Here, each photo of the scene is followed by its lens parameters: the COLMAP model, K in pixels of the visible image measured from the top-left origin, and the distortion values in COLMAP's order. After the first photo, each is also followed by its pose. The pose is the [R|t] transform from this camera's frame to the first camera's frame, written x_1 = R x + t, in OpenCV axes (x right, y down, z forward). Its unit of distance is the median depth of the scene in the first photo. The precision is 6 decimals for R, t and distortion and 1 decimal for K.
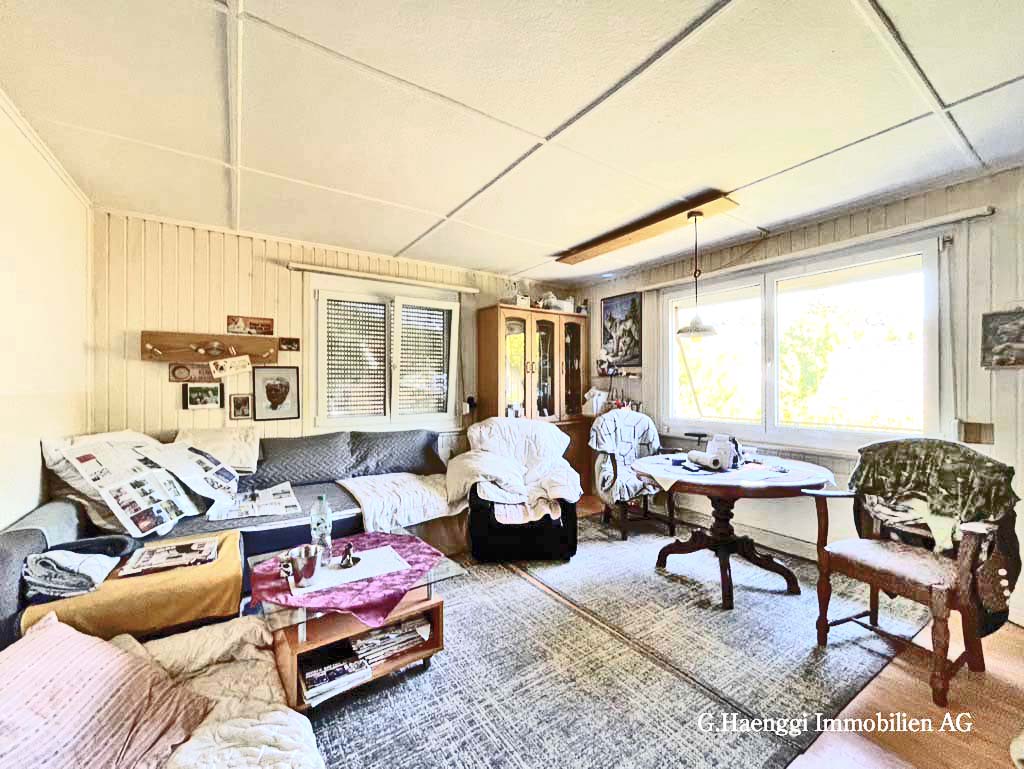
lens RADIAL K [[418.4, 0, 510.7], [0, 418.4, 382.2], [0, 0, 1]] dist [-0.001515, -0.000165]
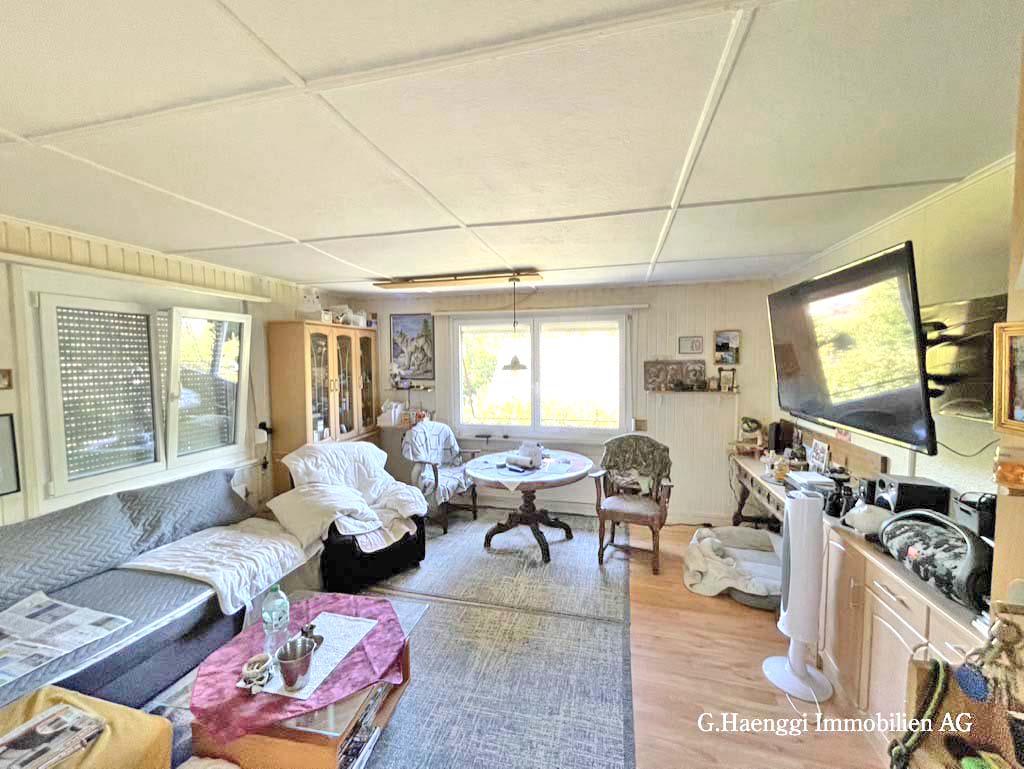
lens RADIAL K [[418.4, 0, 510.7], [0, 418.4, 382.2], [0, 0, 1]] dist [-0.001515, -0.000165]
pose [[0.745093, -0.041111, 0.665692, -0.367038], [0.004770, 0.998401, 0.056320, -0.119756], [-0.666943, -0.038788, 0.744098, 0.009280]]
